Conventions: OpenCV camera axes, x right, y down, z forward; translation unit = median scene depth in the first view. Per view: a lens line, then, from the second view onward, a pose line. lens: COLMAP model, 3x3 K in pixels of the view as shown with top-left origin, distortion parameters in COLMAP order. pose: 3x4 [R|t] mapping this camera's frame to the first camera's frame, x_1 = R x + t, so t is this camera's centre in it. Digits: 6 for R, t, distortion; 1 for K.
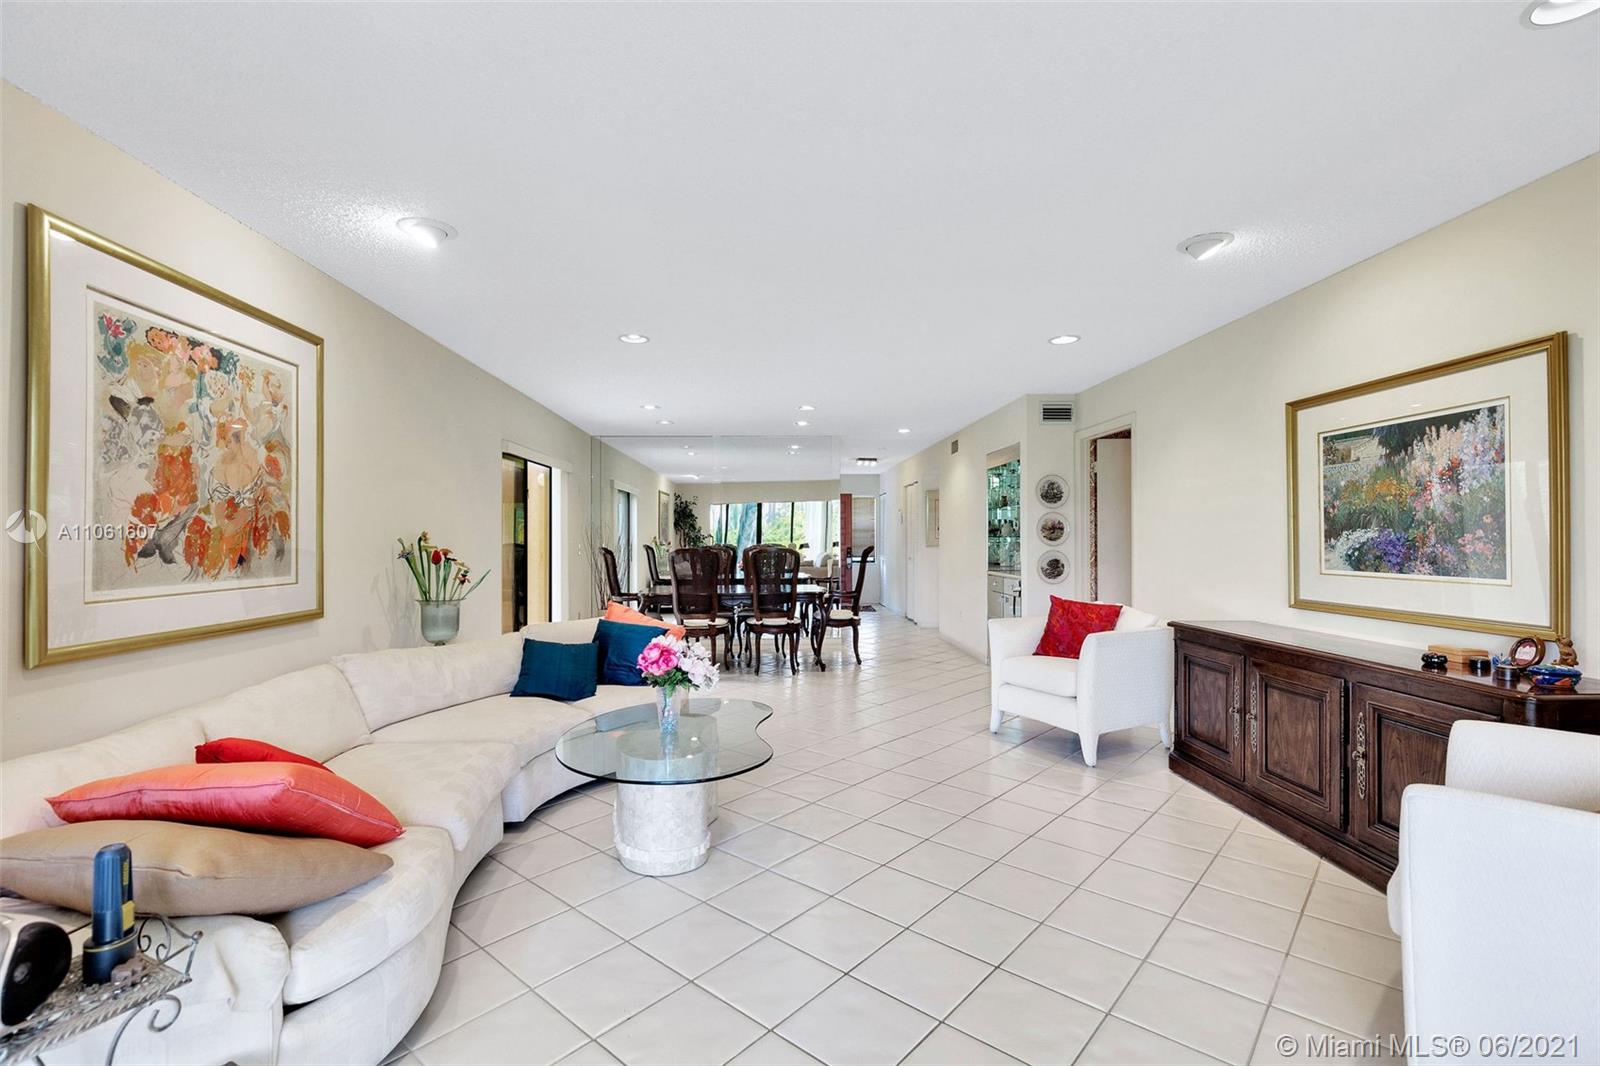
lens RADIAL K [[729.7, 0, 796.6], [0, 729.7, 534.7], [0, 0, 1]] dist [0.005083, -0.001969]
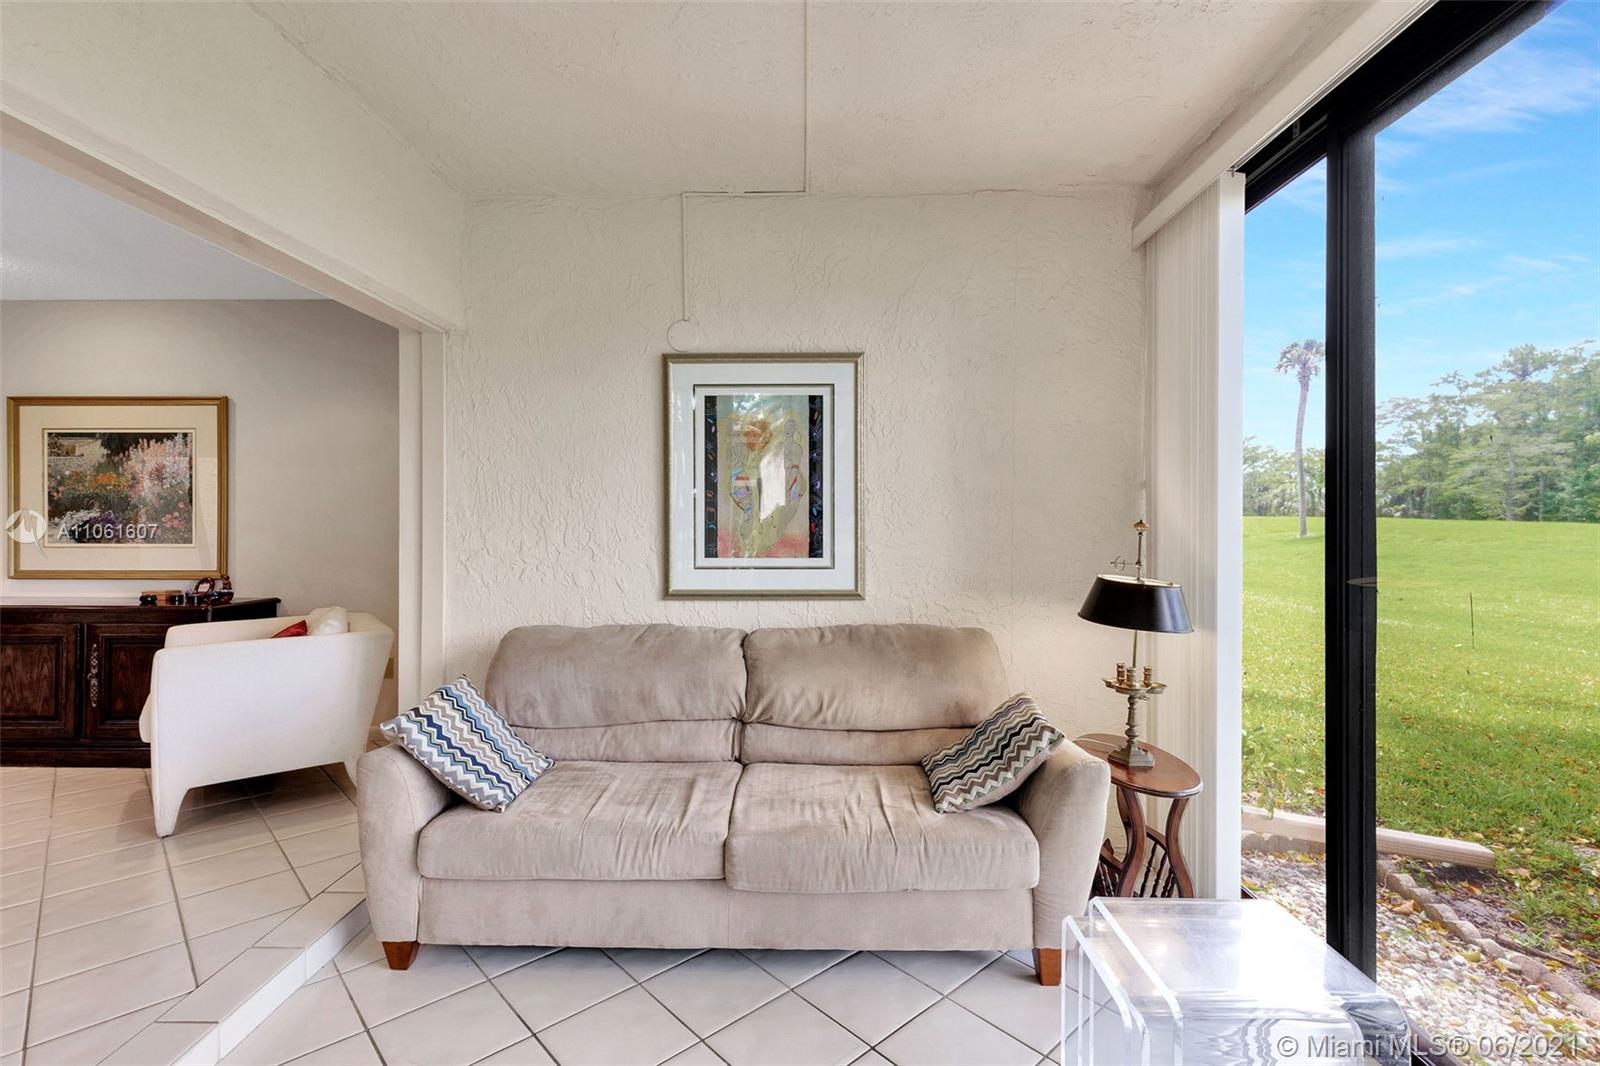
lens RADIAL K [[729.7, 0, 800.6], [0, 729.7, 513.1], [0, 0, 1]] dist [0.005083, -0.001969]
pose [[0.080051, 0.005809, 0.996774, -0.472547], [-0.005790, 0.999969, -0.005363, -0.003079], [-0.996774, -0.005342, 0.080082, -0.411248]]
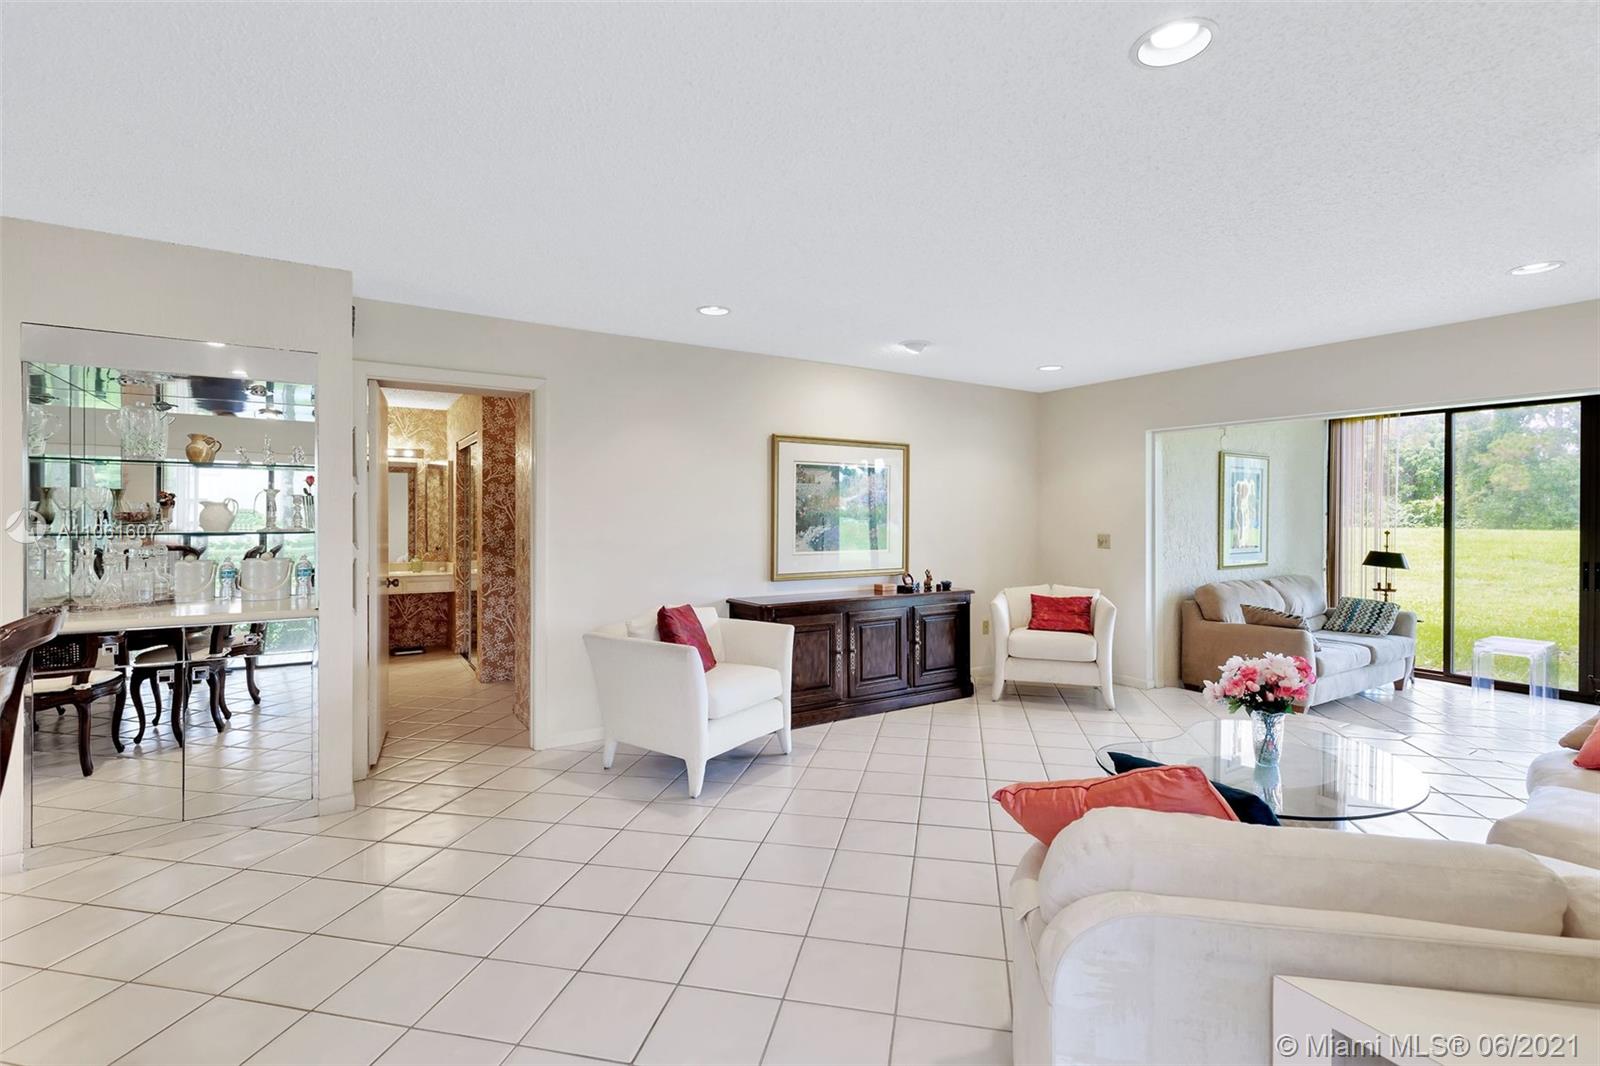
lens RADIAL K [[729.7, 0, 804.4], [0, 729.7, 526.0], [0, 0, 1]] dist [0.005083, -0.001969]
pose [[-0.486238, -0.008190, 0.873788, -0.757446], [-0.005628, 0.999965, 0.006241, -0.019501], [-0.873808, -0.001883, -0.486267, 2.143080]]
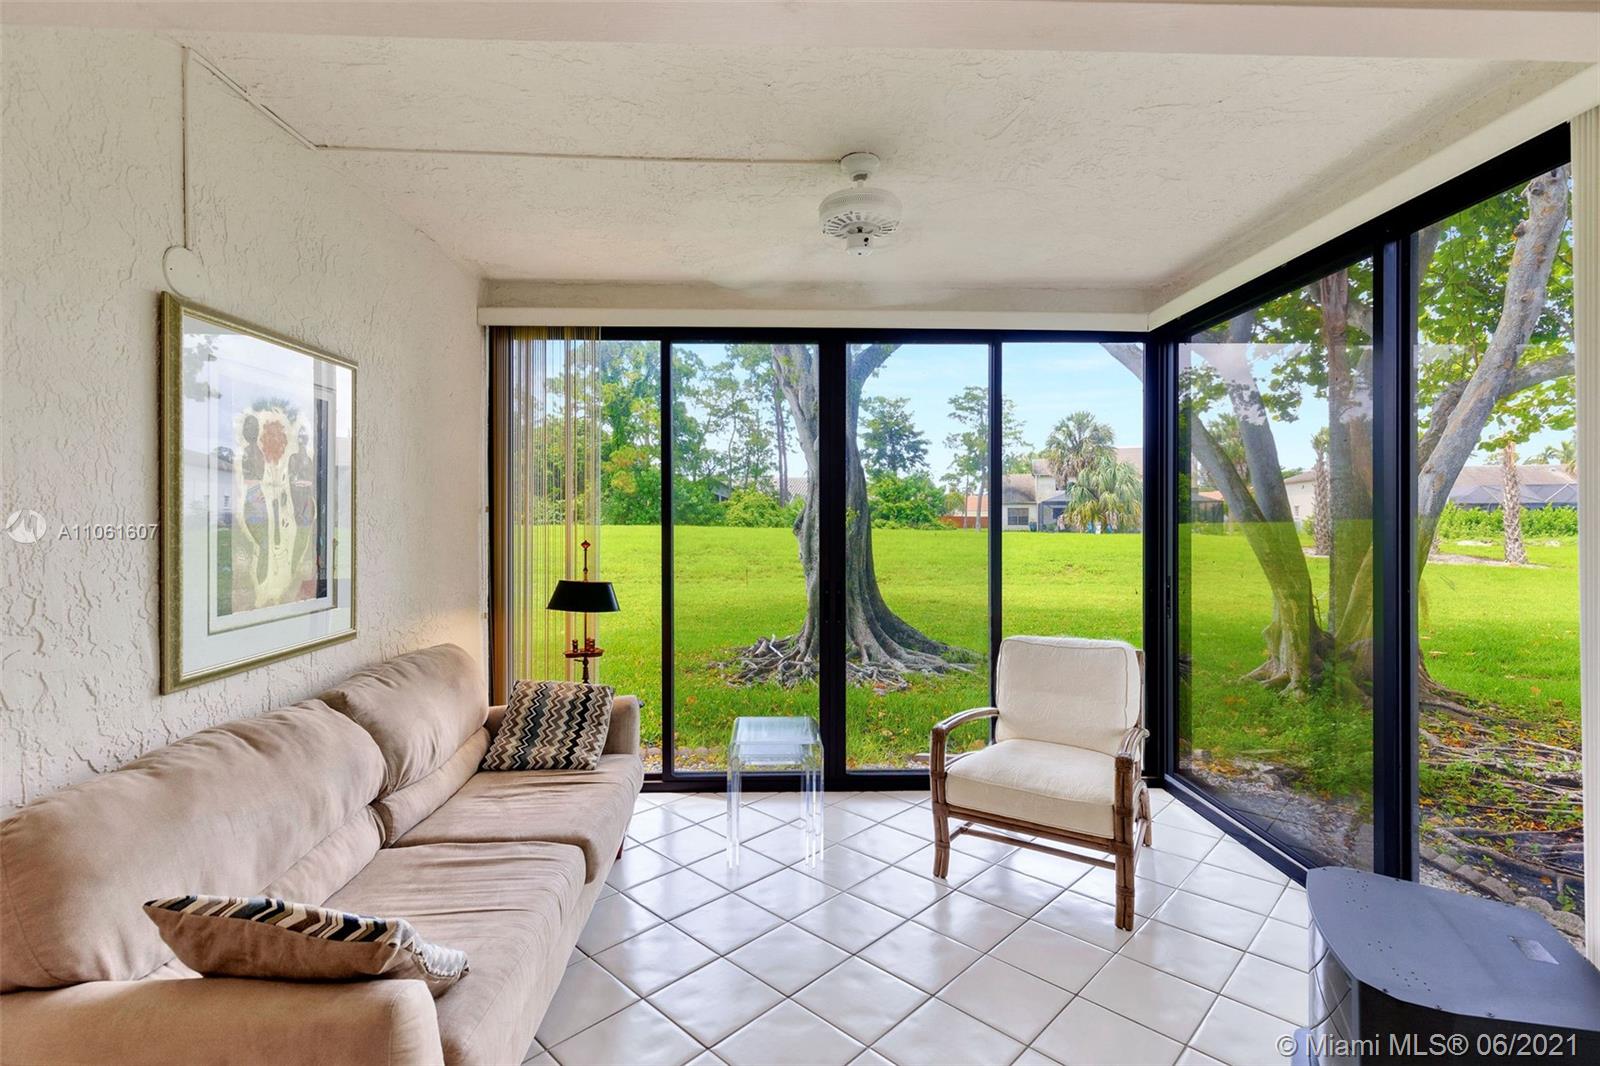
lens RADIAL K [[729.7, 0, 797.8], [0, 729.7, 512.9], [0, 0, 1]] dist [0.005083, -0.001969]
pose [[-0.998912, 0.006466, 0.046182, -0.006253], [0.006048, 0.999939, -0.009191, -0.035816], [-0.046239, -0.008901, -0.998891, 0.538443]]
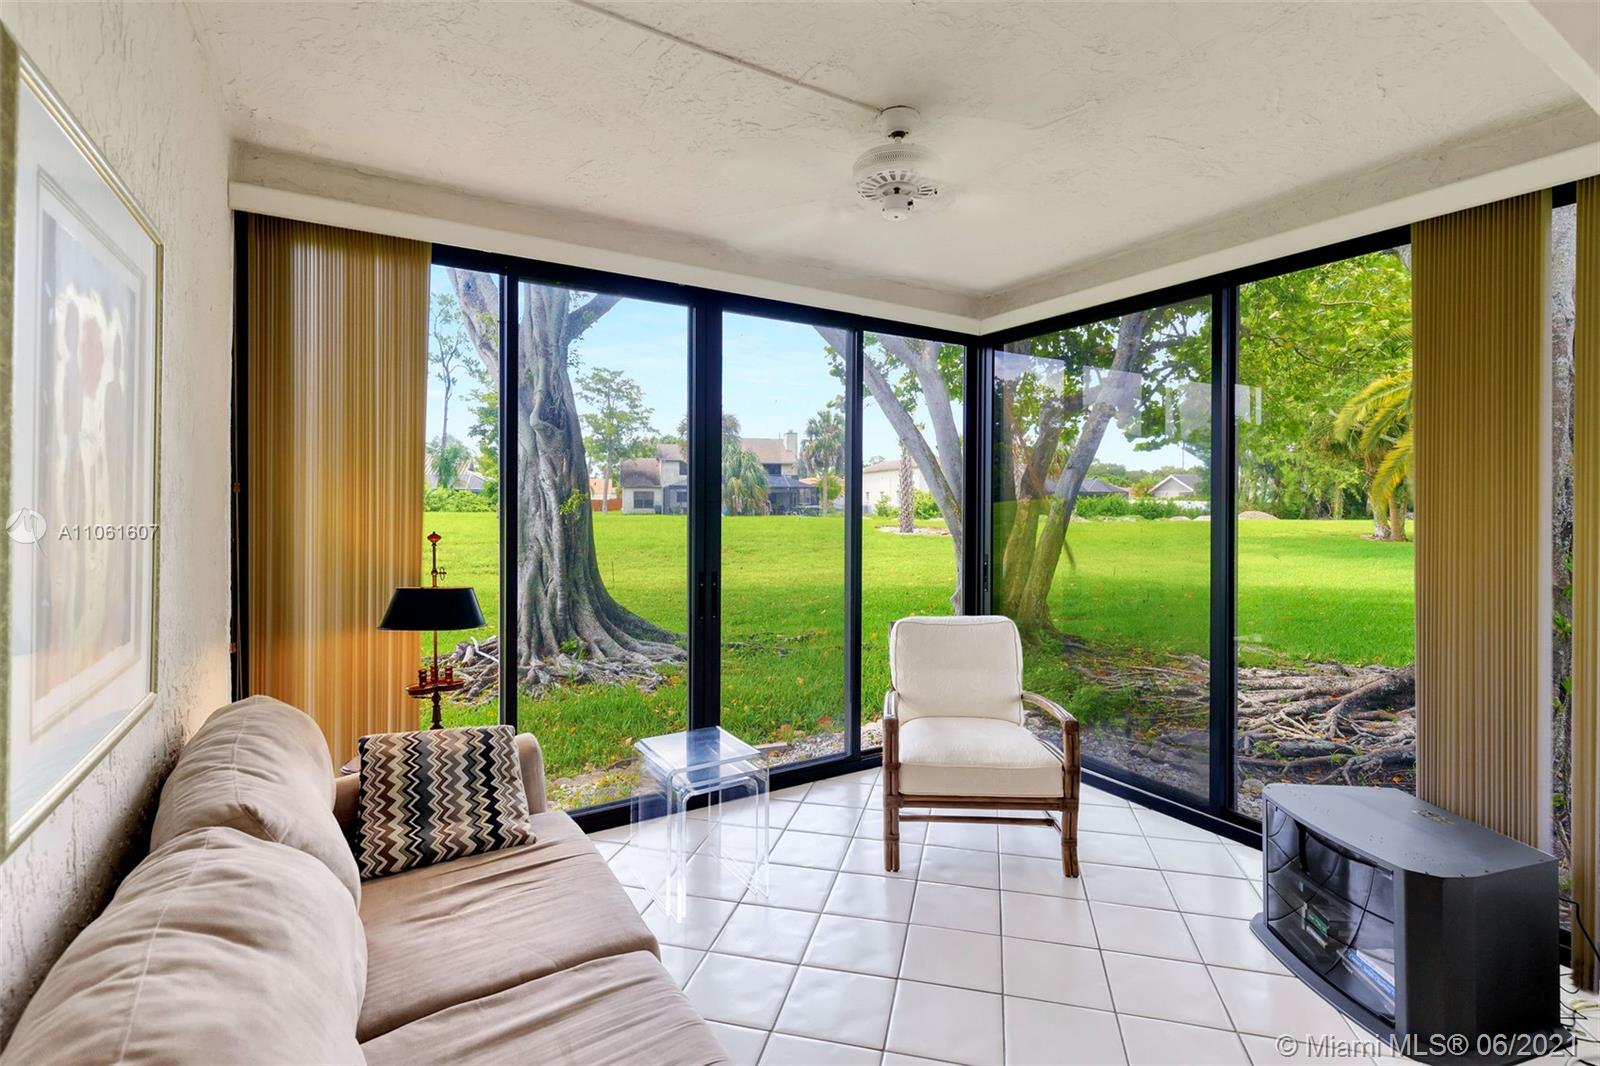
lens RADIAL K [[729.7, 0, 795.0], [0, 729.7, 499.2], [0, 0, 1]] dist [0.005083, -0.001969]
pose [[-0.889867, 0.000044, -0.456219, 0.447923], [0.001407, 0.999996, -0.002649, -0.040410], [0.456217, -0.002999, -0.889863, 0.319344]]
